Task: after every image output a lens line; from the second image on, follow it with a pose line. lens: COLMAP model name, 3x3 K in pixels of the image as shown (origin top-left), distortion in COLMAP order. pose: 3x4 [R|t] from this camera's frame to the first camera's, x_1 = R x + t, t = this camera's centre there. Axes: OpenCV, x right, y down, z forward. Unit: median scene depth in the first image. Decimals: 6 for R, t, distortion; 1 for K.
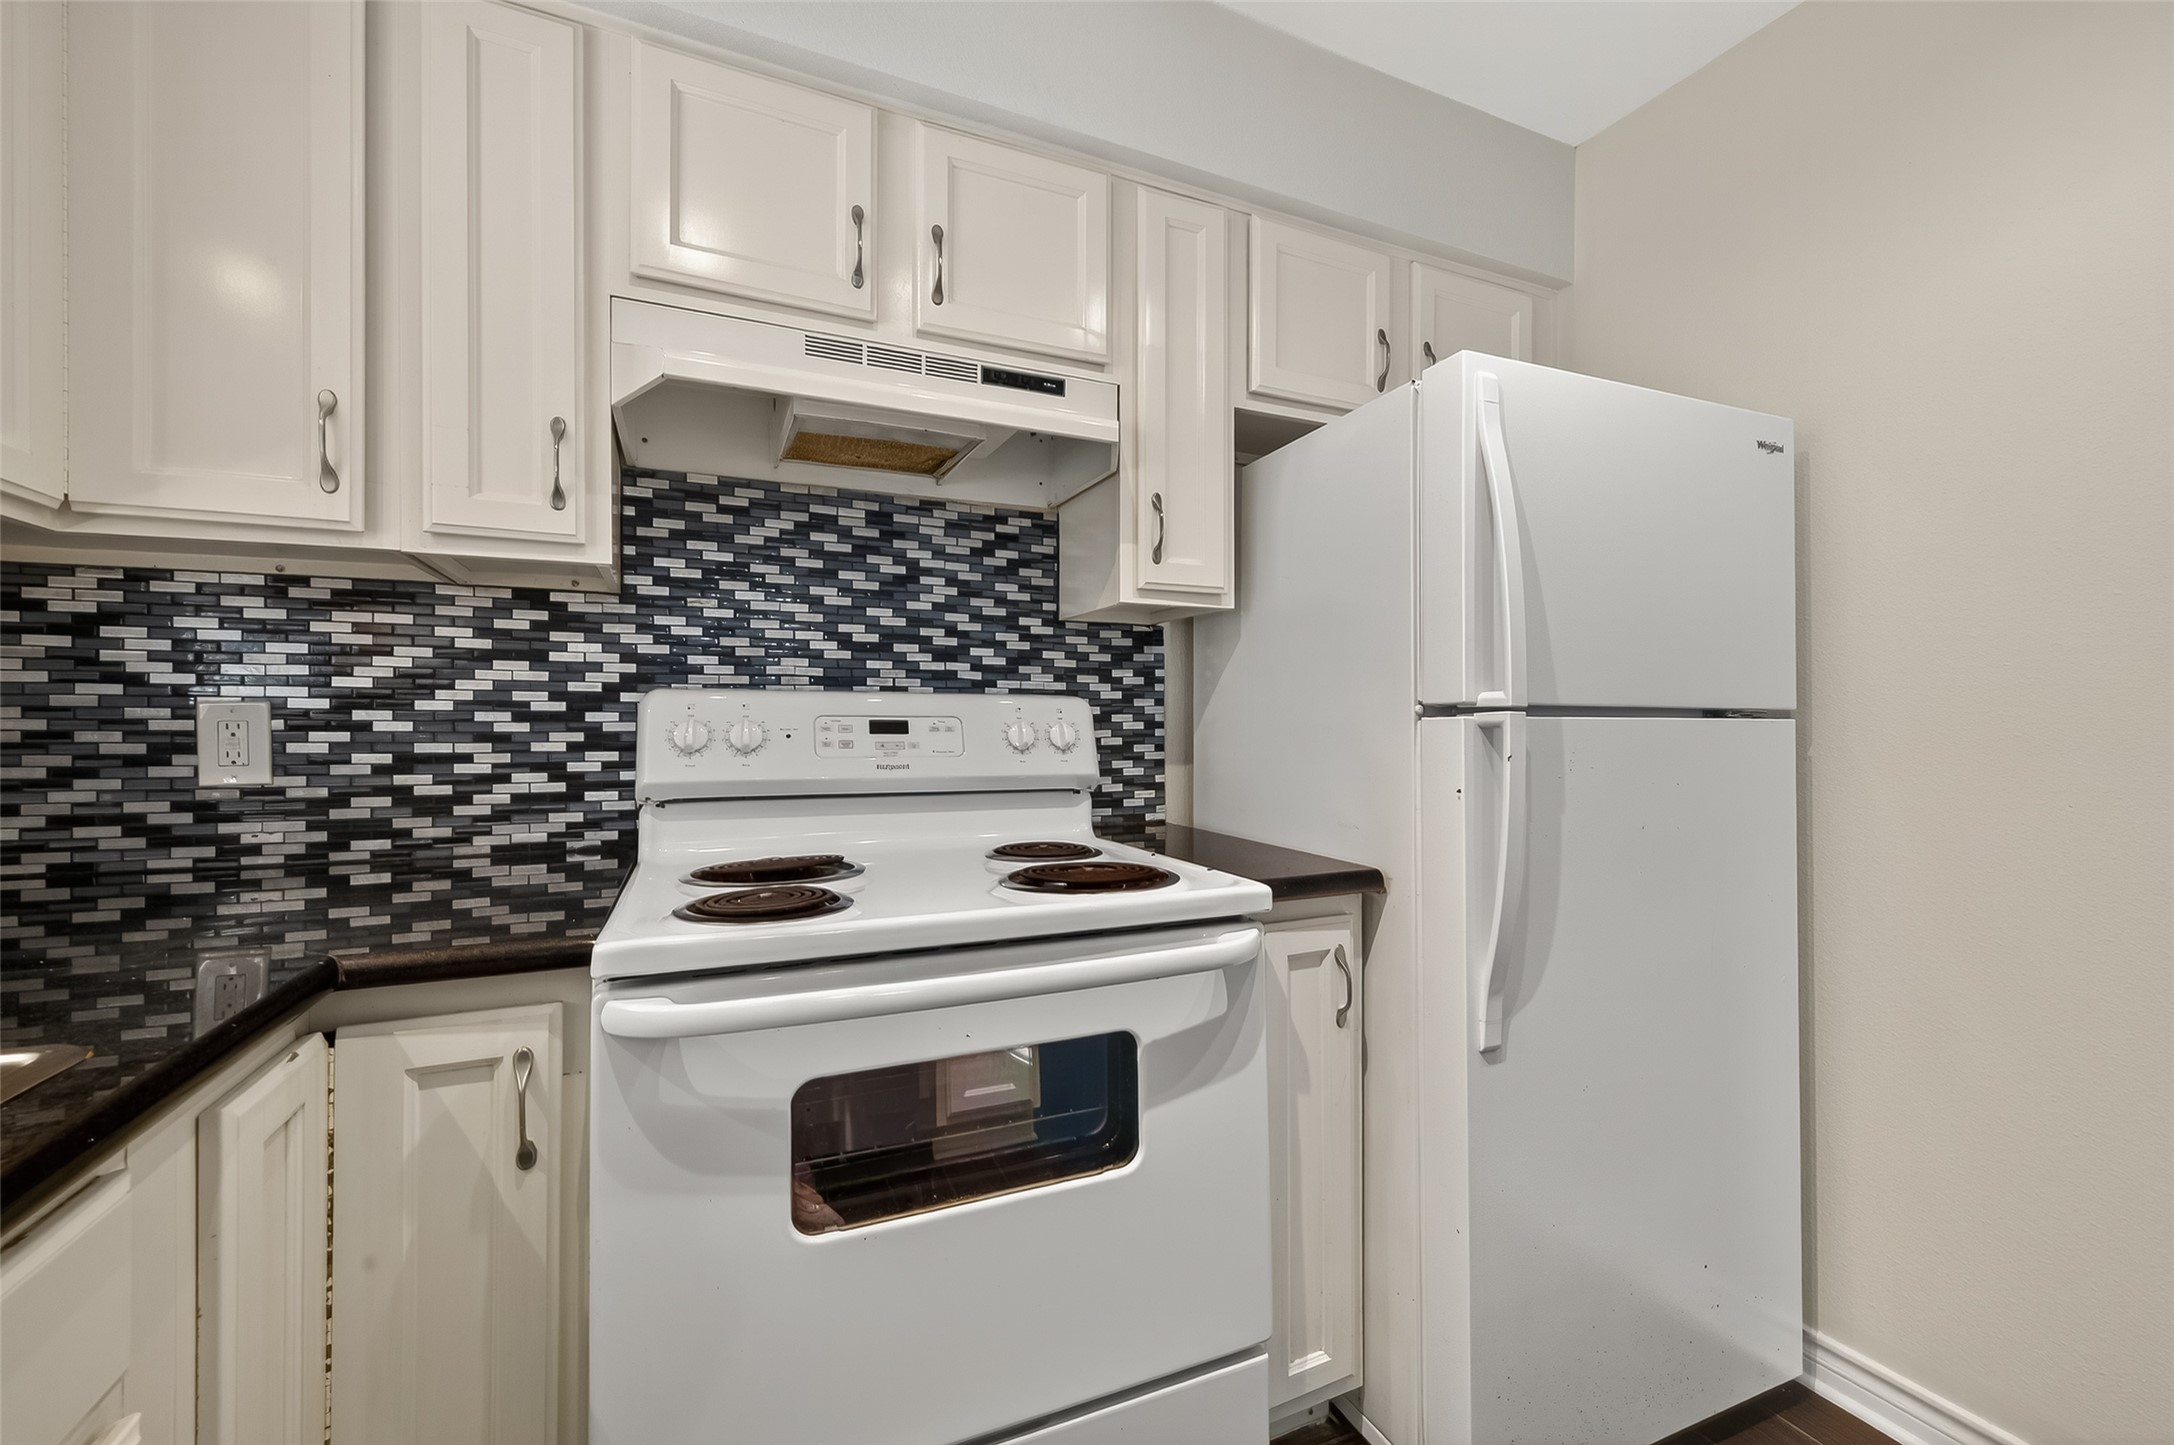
lens RADIAL K [[853.3, 0, 1094.6], [0, 853.3, 716.6], [0, 0, 1]] dist [0.003316, -0.001978]
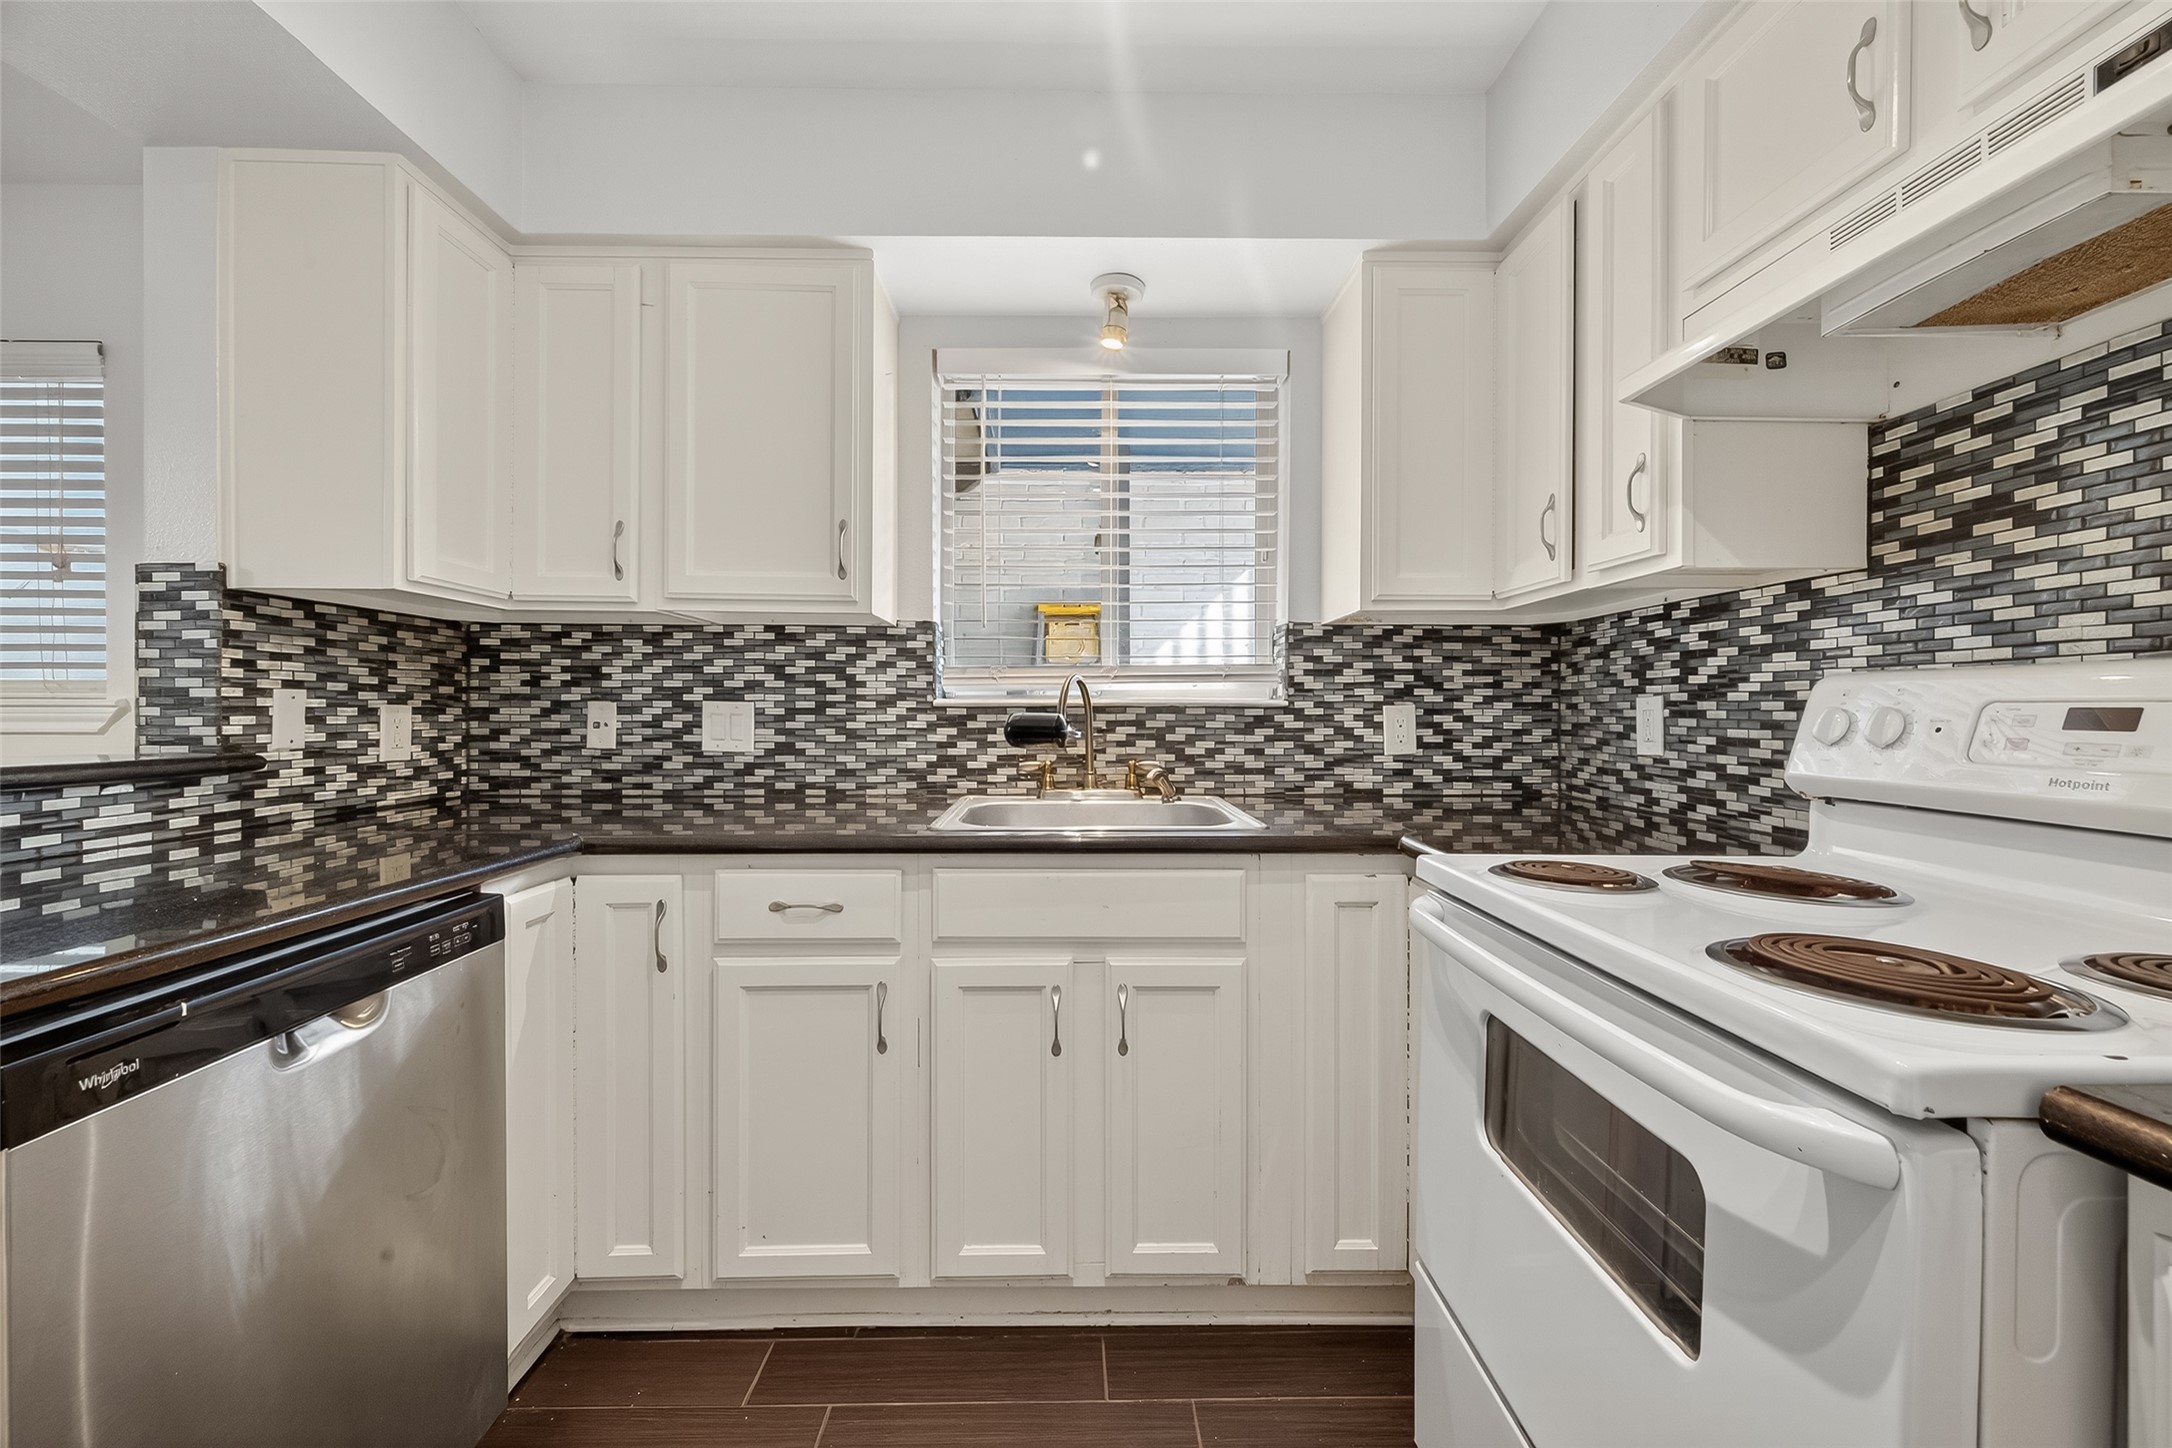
lens RADIAL K [[852.5, 0, 1087.5], [0, 852.5, 714.6], [0, 0, 1]] dist [0.003316, -0.001978]
pose [[-0.391513, 0.003030, -0.920168, 0.575207], [0.004653, 0.999988, 0.001313, 0.005089], [0.920161, -0.003767, -0.391522, 0.569912]]
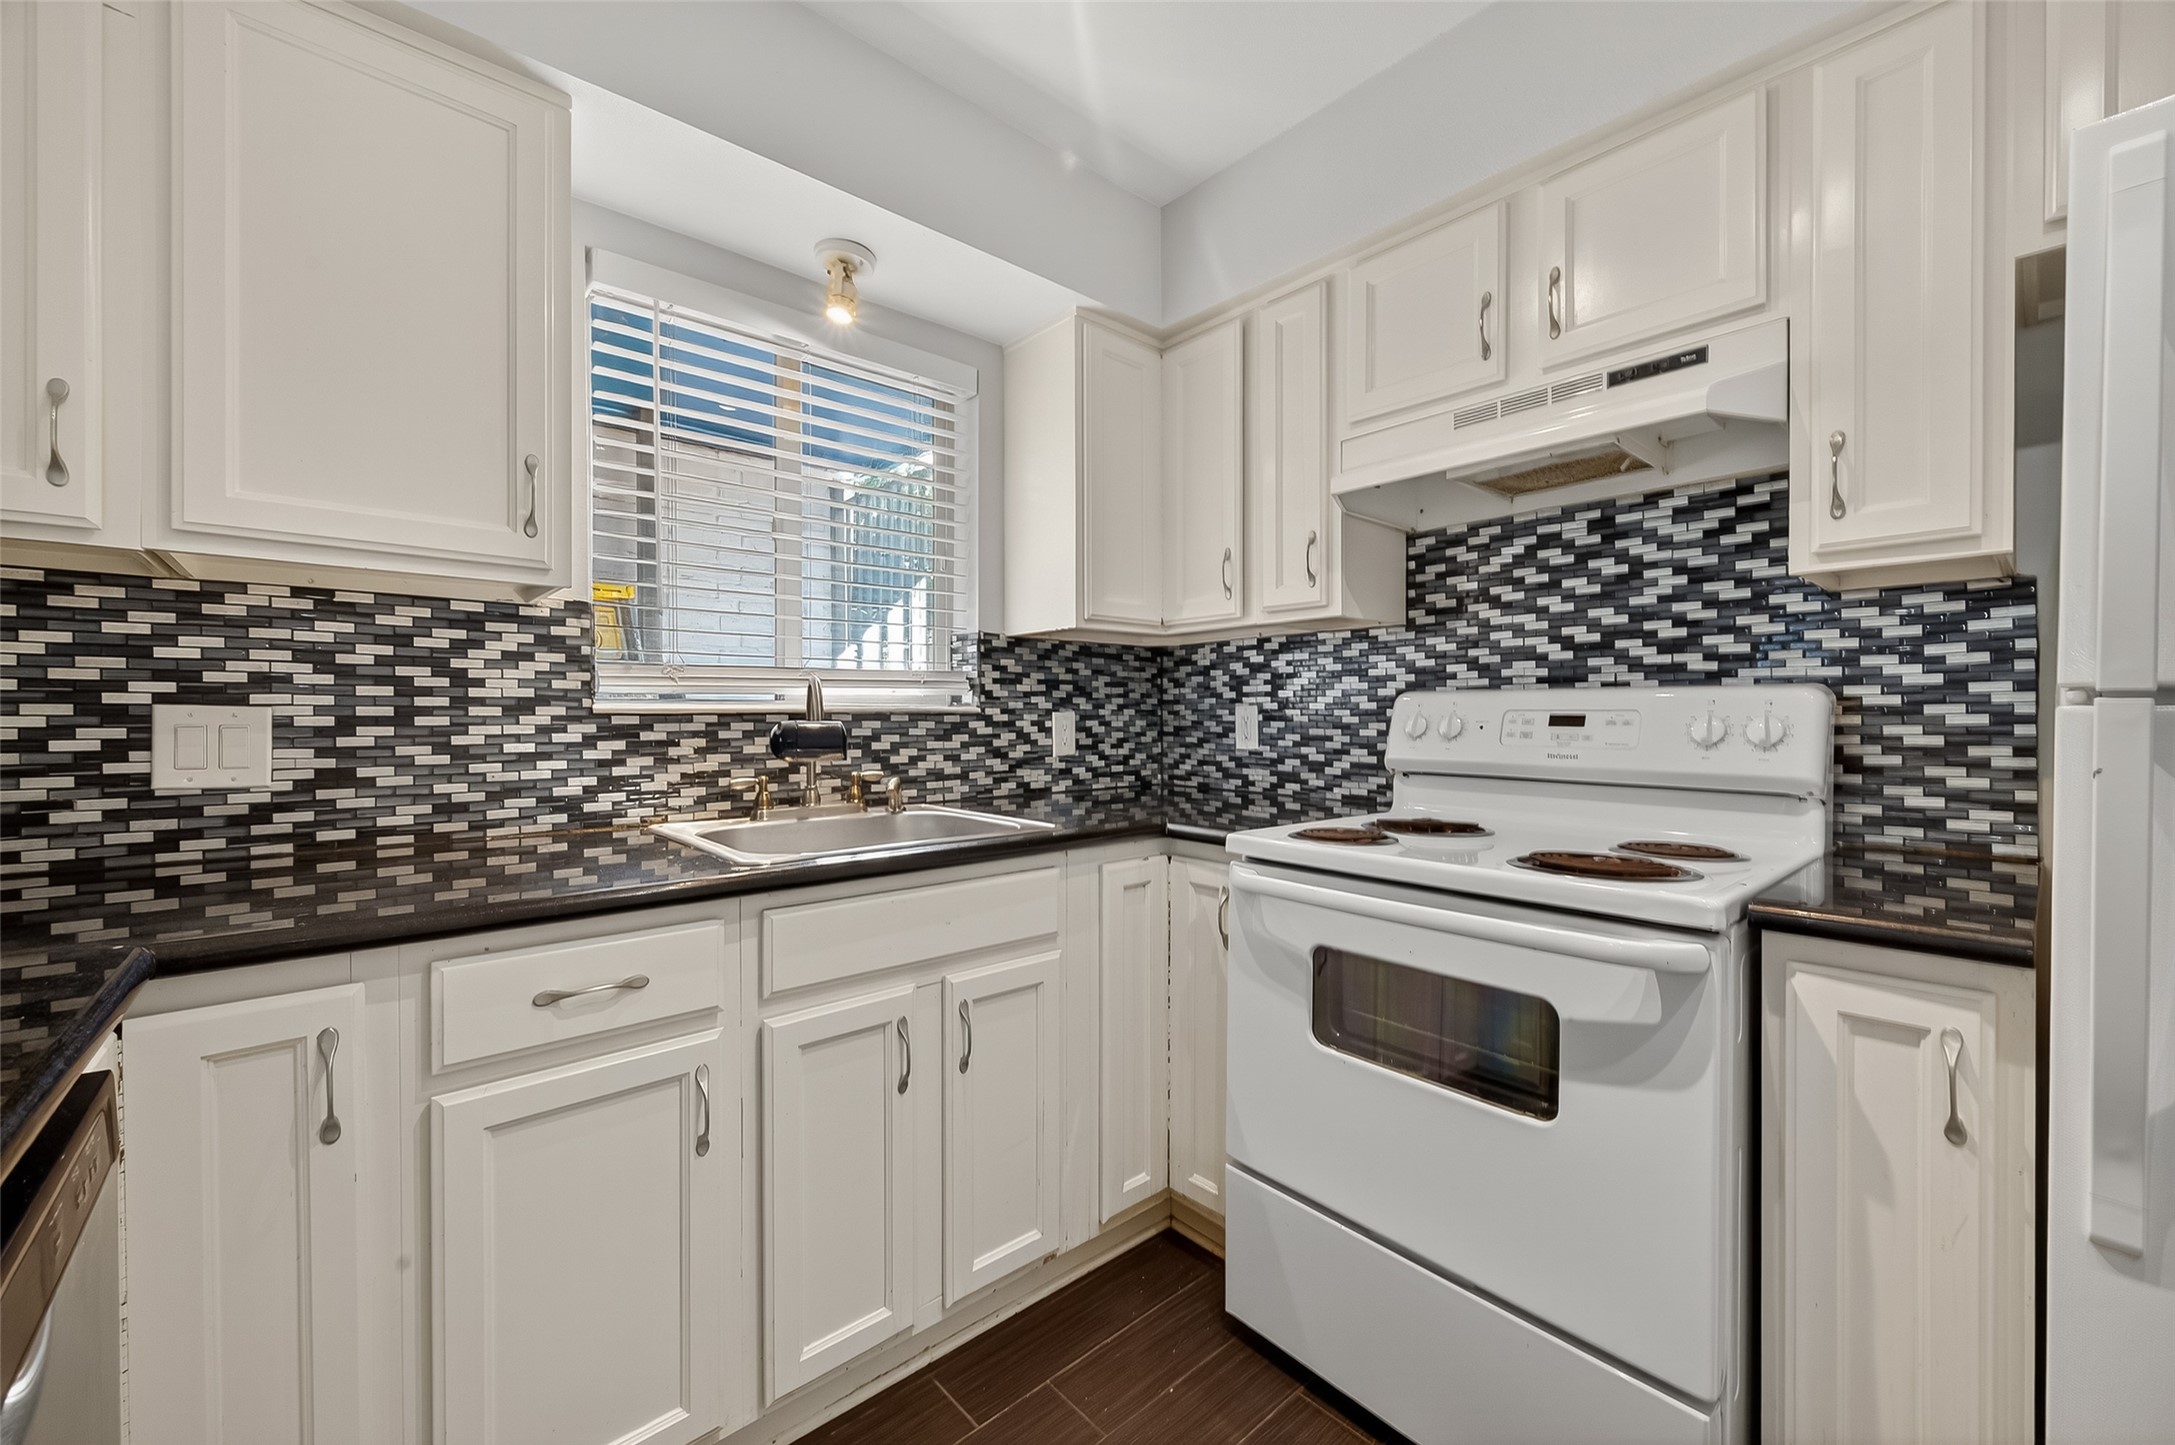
lens RADIAL K [[853.7, 0, 1126.5], [0, 853.7, 723.3], [0, 0, 1]] dist [0.003316, -0.001978]
pose [[0.318238, 0.007203, -0.947983, 0.617254], [0.008980, 0.999903, 0.010612, -0.000679], [0.947968, -0.011890, 0.318143, 0.102749]]
